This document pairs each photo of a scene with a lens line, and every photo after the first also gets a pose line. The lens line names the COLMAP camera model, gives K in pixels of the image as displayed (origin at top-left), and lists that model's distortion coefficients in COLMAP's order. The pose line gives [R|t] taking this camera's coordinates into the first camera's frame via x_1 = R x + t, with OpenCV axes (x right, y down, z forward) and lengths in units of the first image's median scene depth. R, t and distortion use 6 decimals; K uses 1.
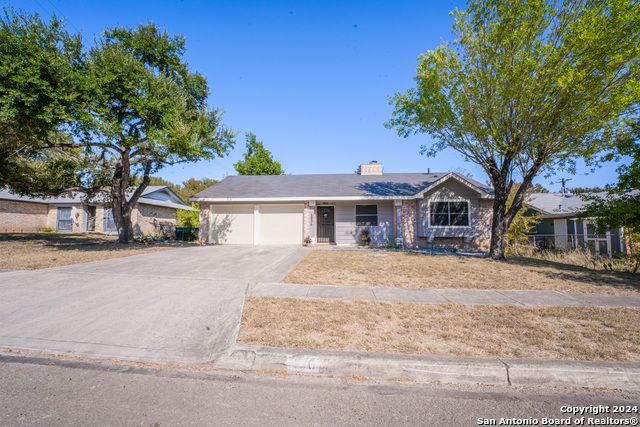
lens RADIAL K [[263.1, 0, 315.1], [0, 263.1, 210.0], [0, 0, 1]] dist [-0.033904, 0.005536]
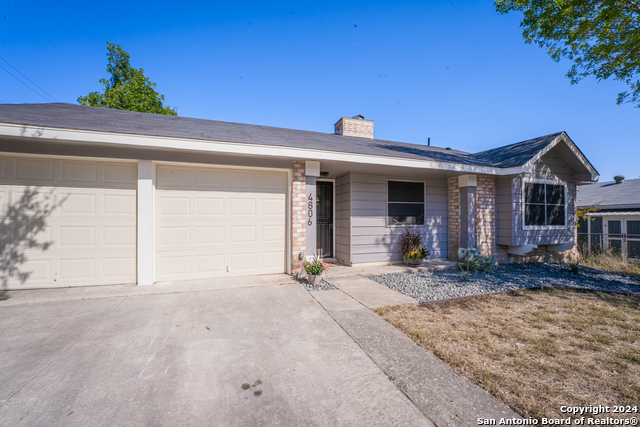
lens RADIAL K [[263.1, 0, 317.7], [0, 263.1, 213.5], [0, 0, 1]] dist [-0.033904, 0.005536]
pose [[0.910443, 0.009676, 0.413521, -0.166362], [-0.036254, 0.997746, 0.056474, 0.018410], [-0.412043, -0.066408, 0.908741, 0.636364]]
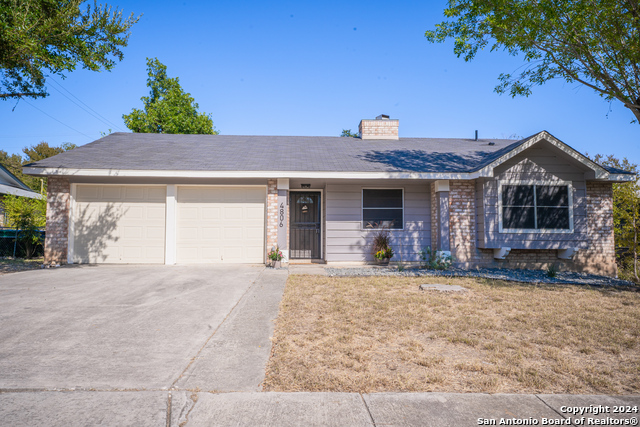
lens RADIAL K [[410.6, 0, 314.0], [0, 410.6, 211.4], [0, 0, 1]] dist [0.015232, 0.002718]
pose [[0.991189, 0.010819, 0.132009, -0.056865], [-0.012513, 0.999850, 0.012016, 0.017581], [-0.131859, -0.013562, 0.991176, 0.187178]]
